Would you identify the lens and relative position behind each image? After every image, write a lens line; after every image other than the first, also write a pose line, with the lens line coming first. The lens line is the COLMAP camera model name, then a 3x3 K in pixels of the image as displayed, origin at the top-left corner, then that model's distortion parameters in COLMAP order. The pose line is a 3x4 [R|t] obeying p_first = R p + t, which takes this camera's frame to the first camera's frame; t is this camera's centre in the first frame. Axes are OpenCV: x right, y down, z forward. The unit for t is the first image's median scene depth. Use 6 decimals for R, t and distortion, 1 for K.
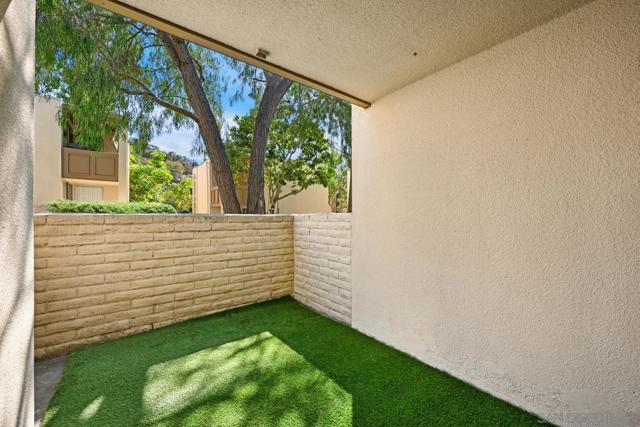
lens RADIAL K [[250.6, 0, 323.6], [0, 250.6, 214.1], [0, 0, 1]] dist [-0.002050, -0.000517]
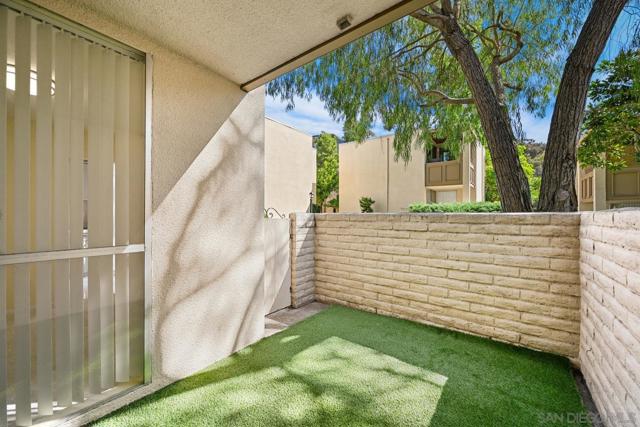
lens RADIAL K [[250.6, 0, 322.7], [0, 250.6, 215.1], [0, 0, 1]] dist [-0.002050, -0.000517]
pose [[0.248711, 0.000505, -0.968578, 0.331580], [0.005542, 0.999983, 0.001945, 0.004181], [0.968562, -0.005852, 0.248704, 0.425199]]
